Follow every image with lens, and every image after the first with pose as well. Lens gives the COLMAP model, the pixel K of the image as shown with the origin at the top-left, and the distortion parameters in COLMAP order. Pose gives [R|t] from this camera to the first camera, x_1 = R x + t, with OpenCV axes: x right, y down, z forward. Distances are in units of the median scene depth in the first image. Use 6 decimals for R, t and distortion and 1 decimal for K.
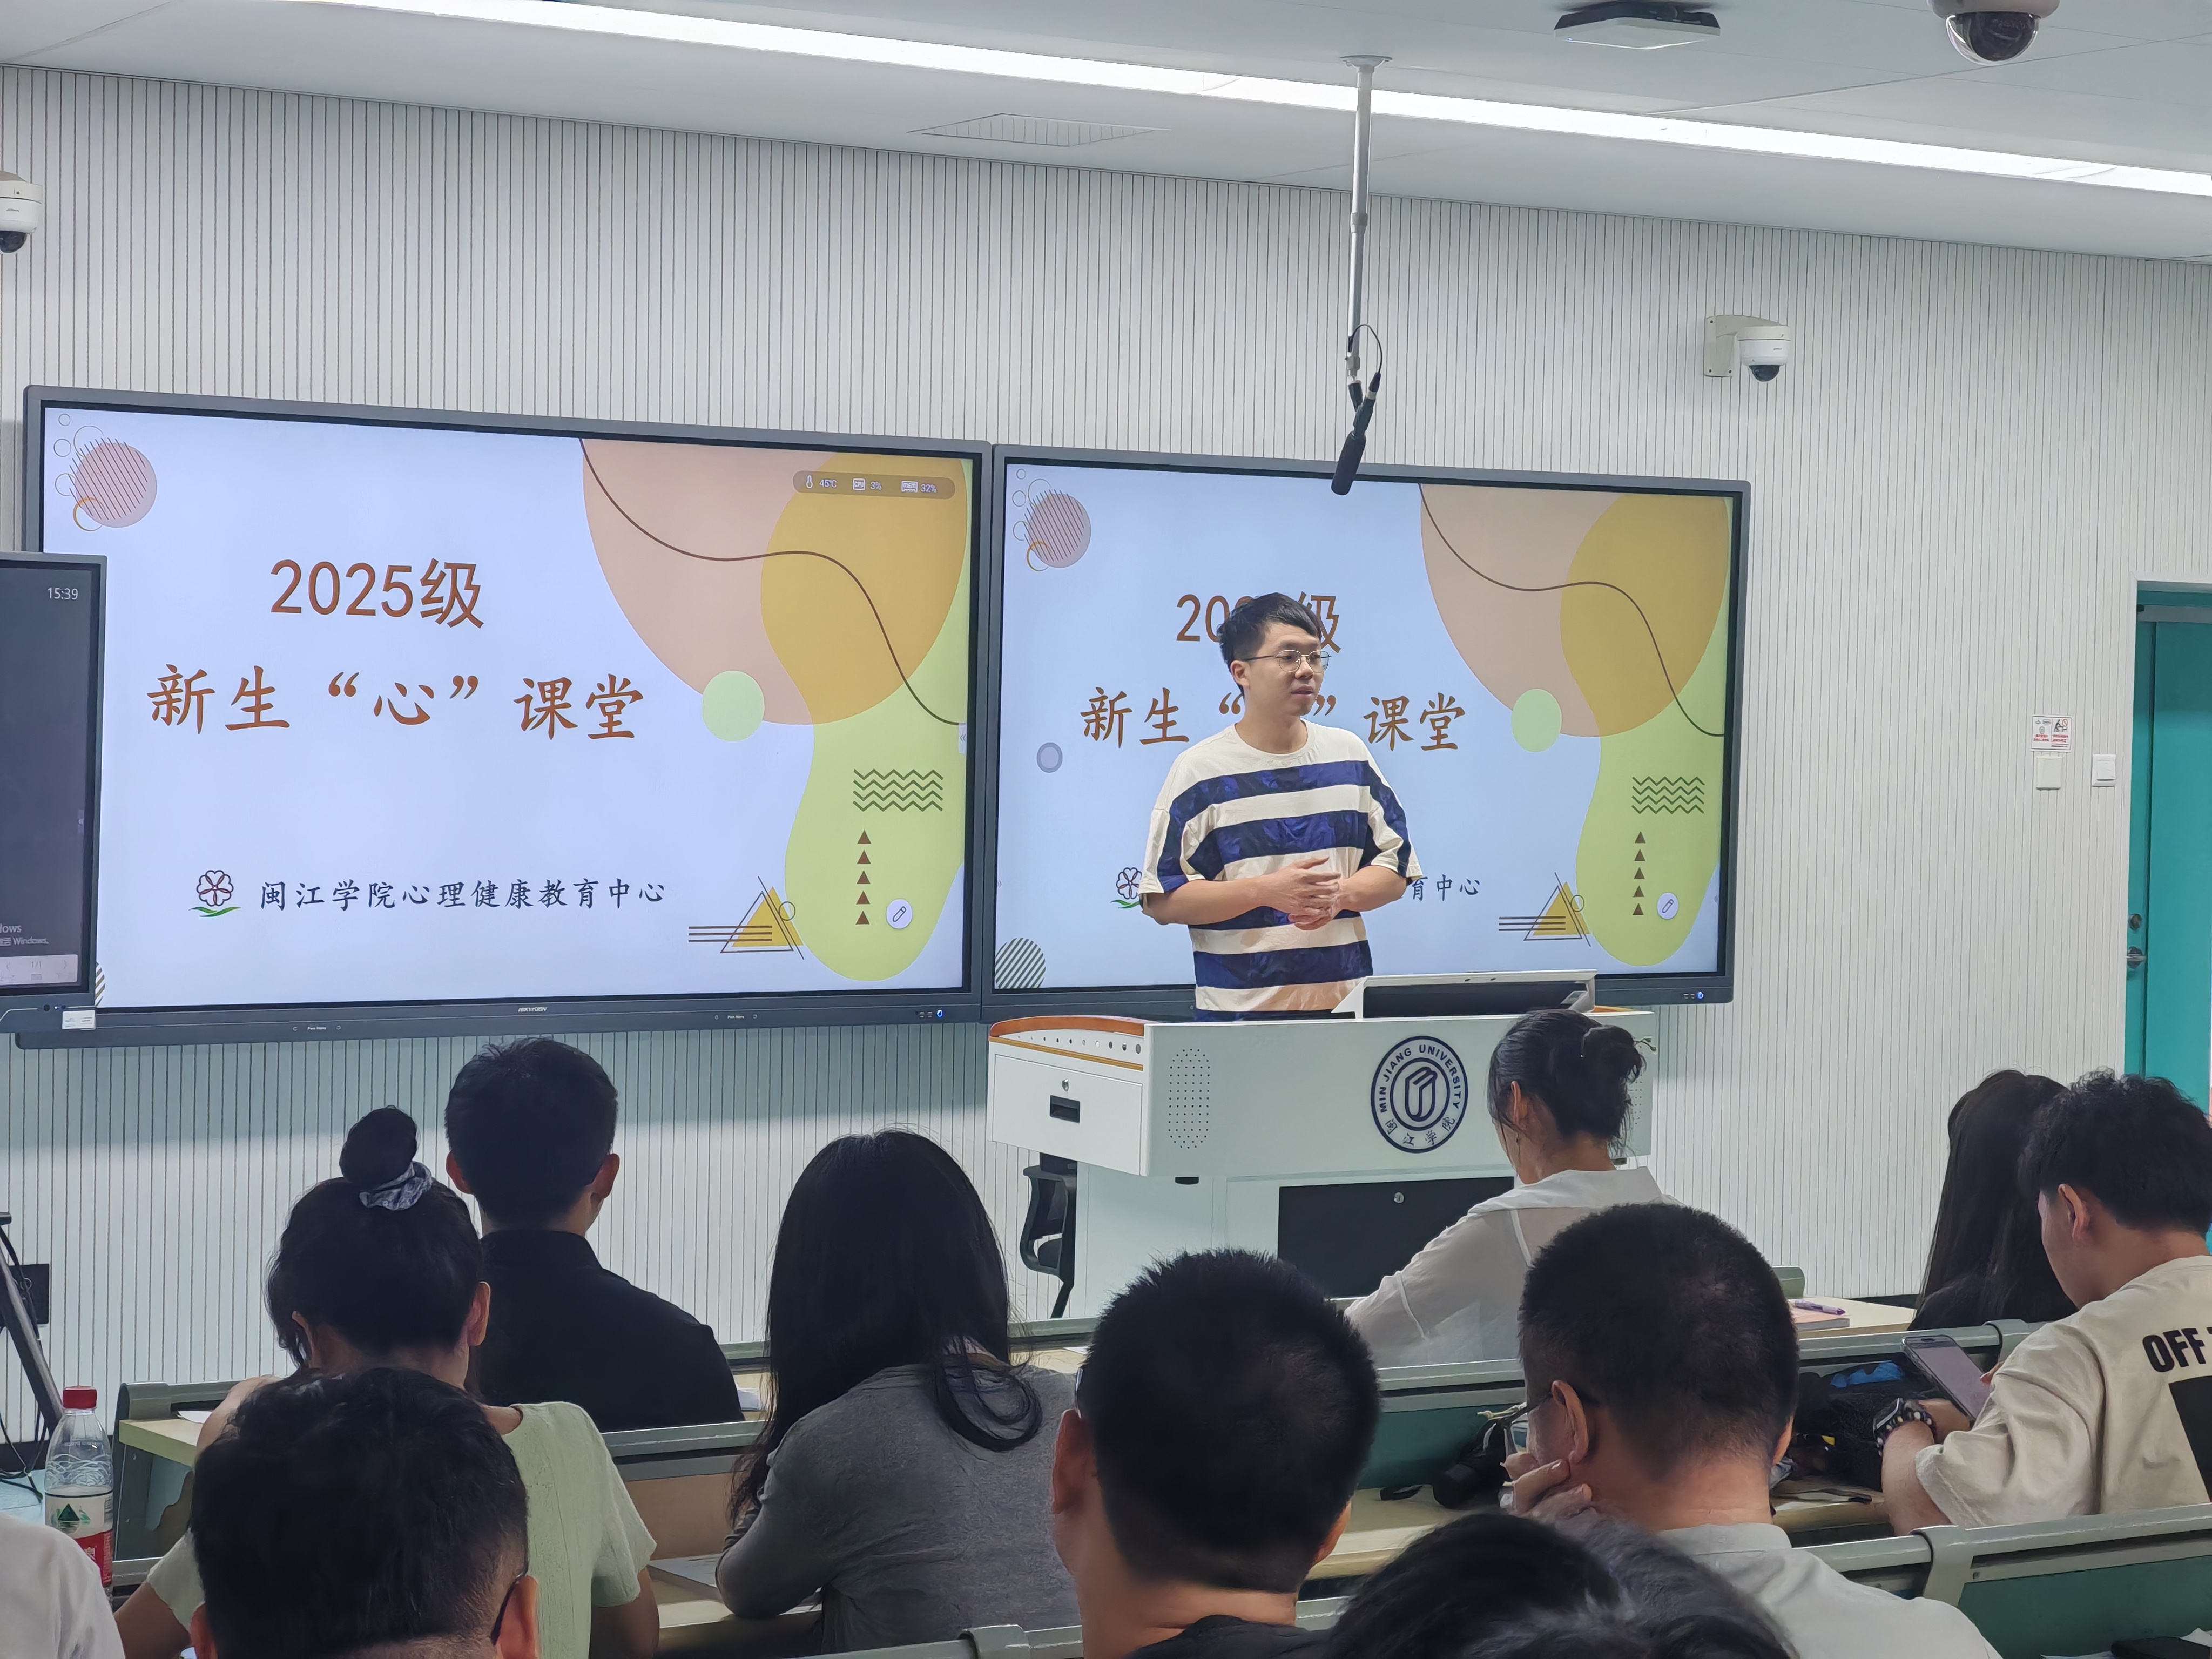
lens RADIAL K [[4380.7, 0, 1106.2], [0, 4380.7, 830.6], [0, 0, 1]] dist [0.081614, 0.000000]
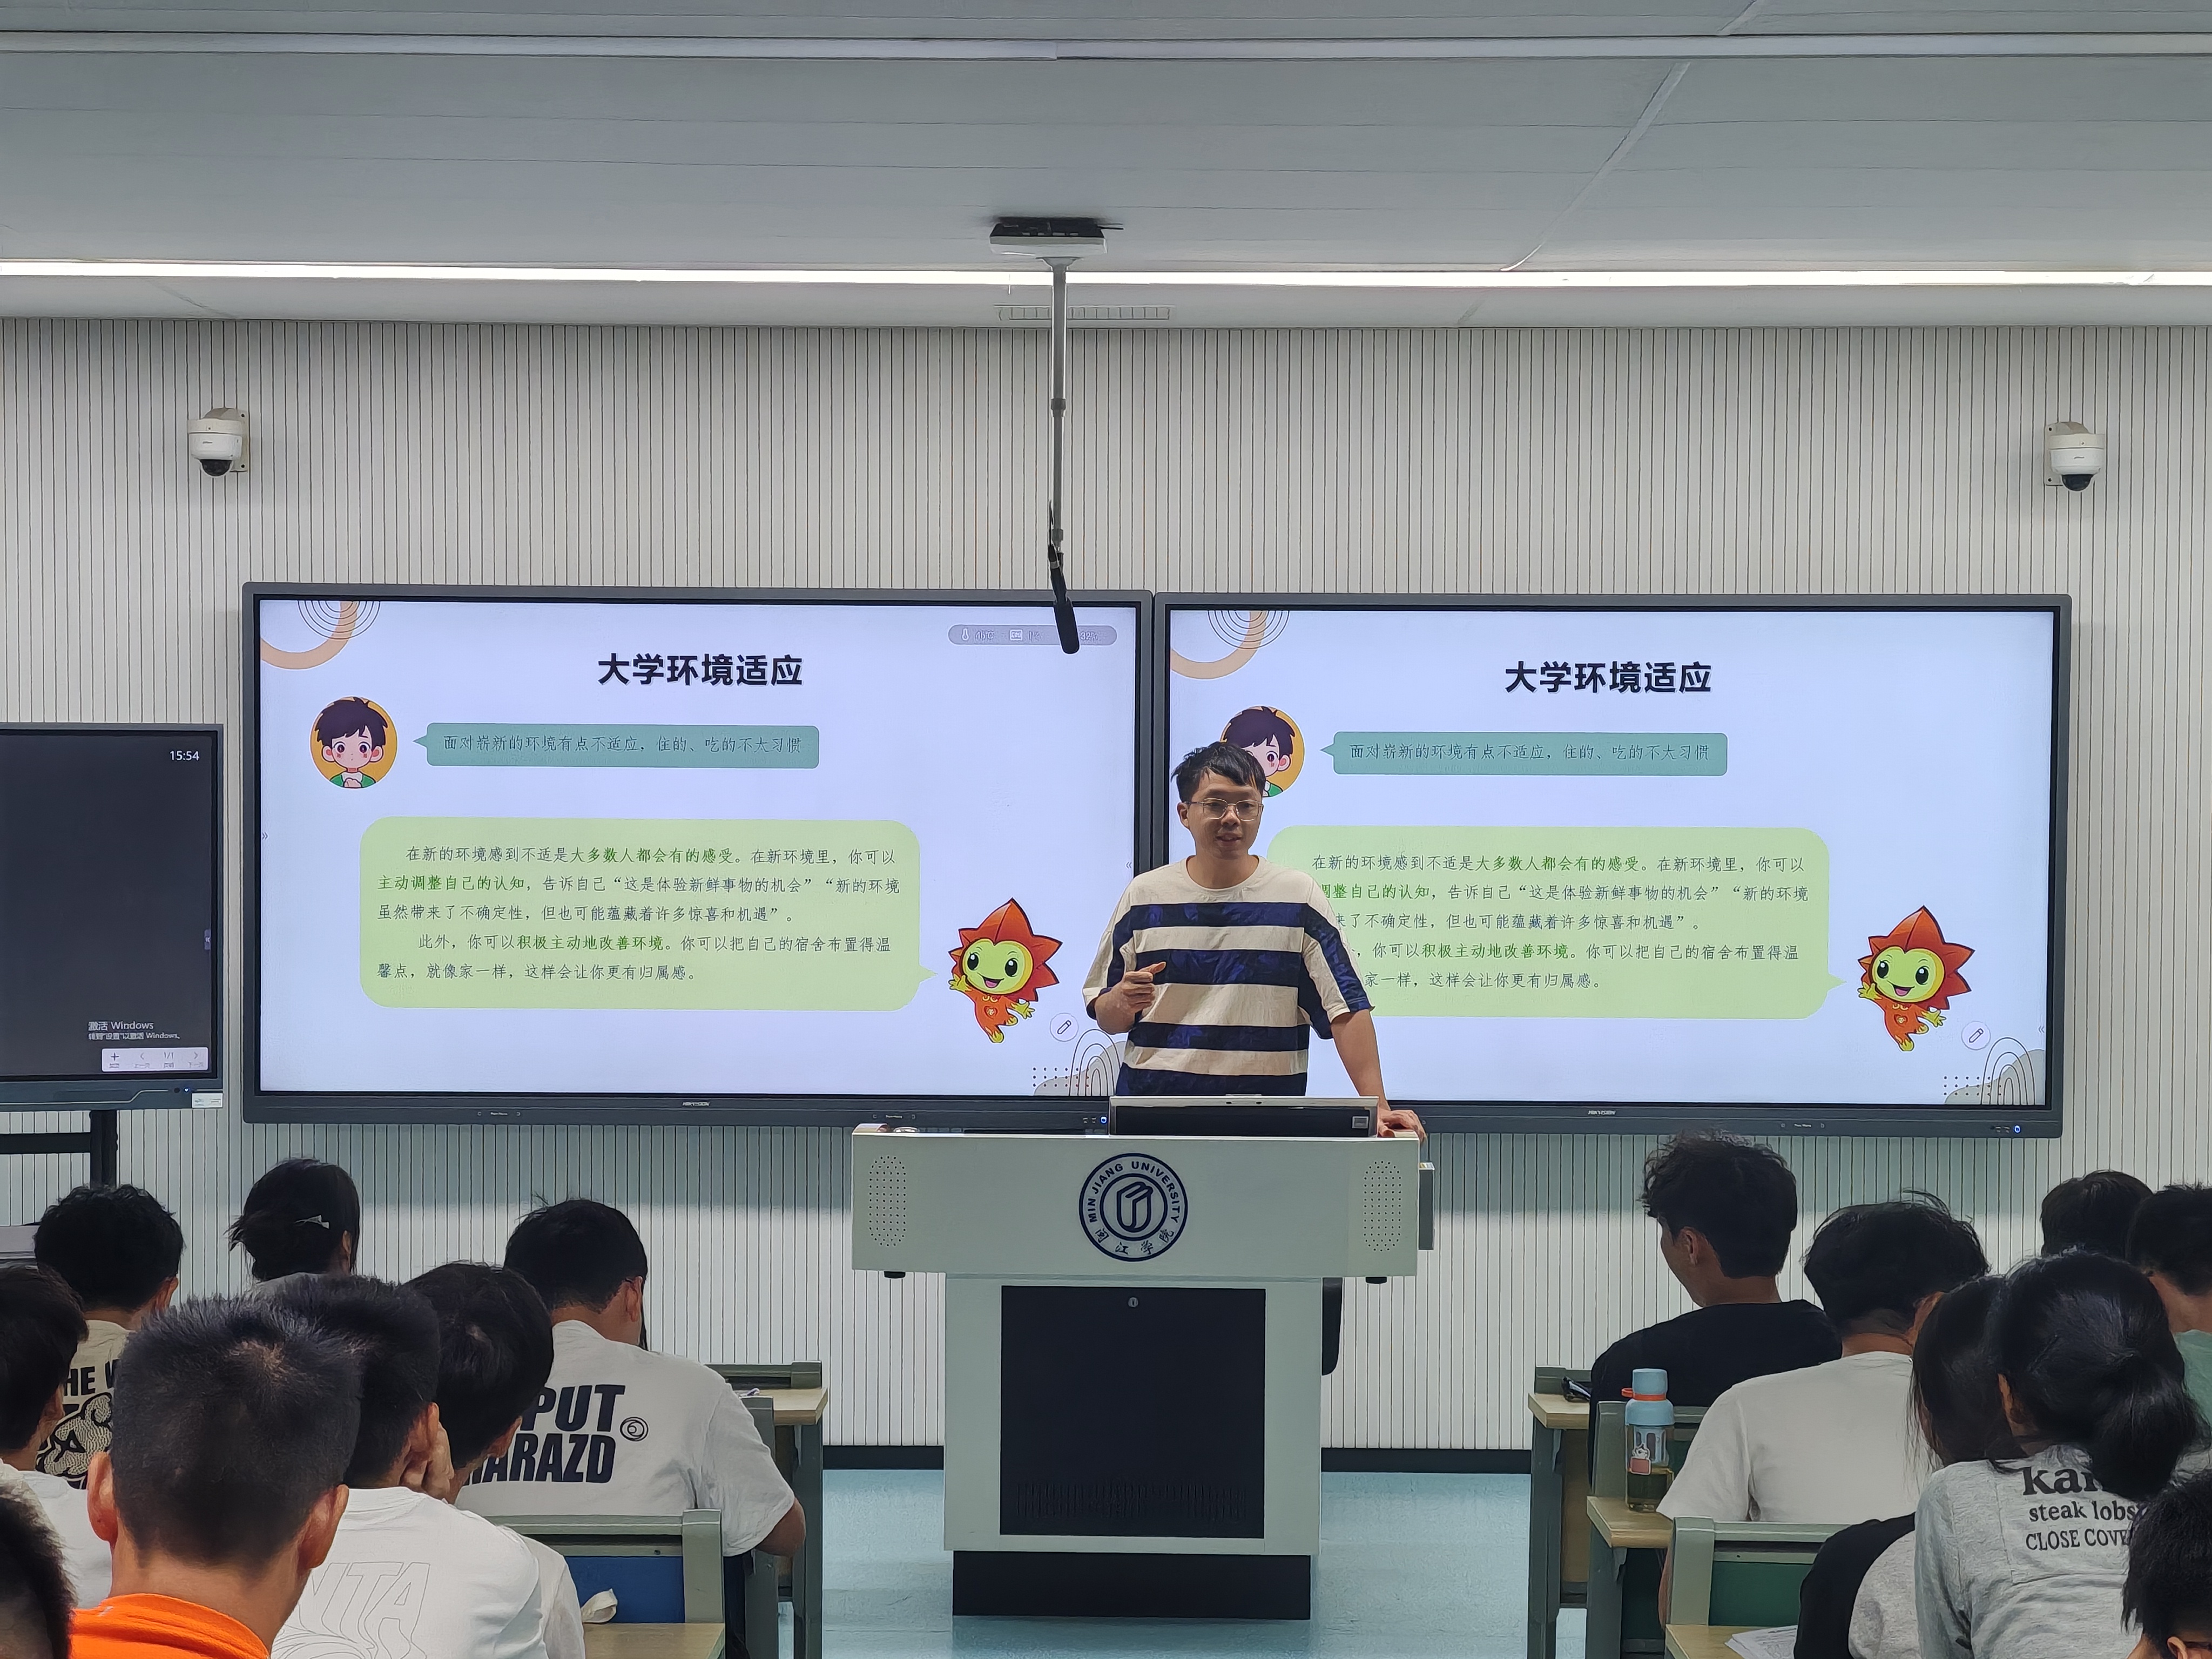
lens RADIAL K [[4944.7, 0, 1105.5], [0, 4944.7, 831.1], [0, 0, 1]] dist [0.058309, 0.000000]
pose [[0.842679, 0.000974, -0.538415, 0.720001], [-0.007443, 0.999924, -0.009841, -0.020484], [0.538365, 0.012300, 0.842622, -0.033521]]
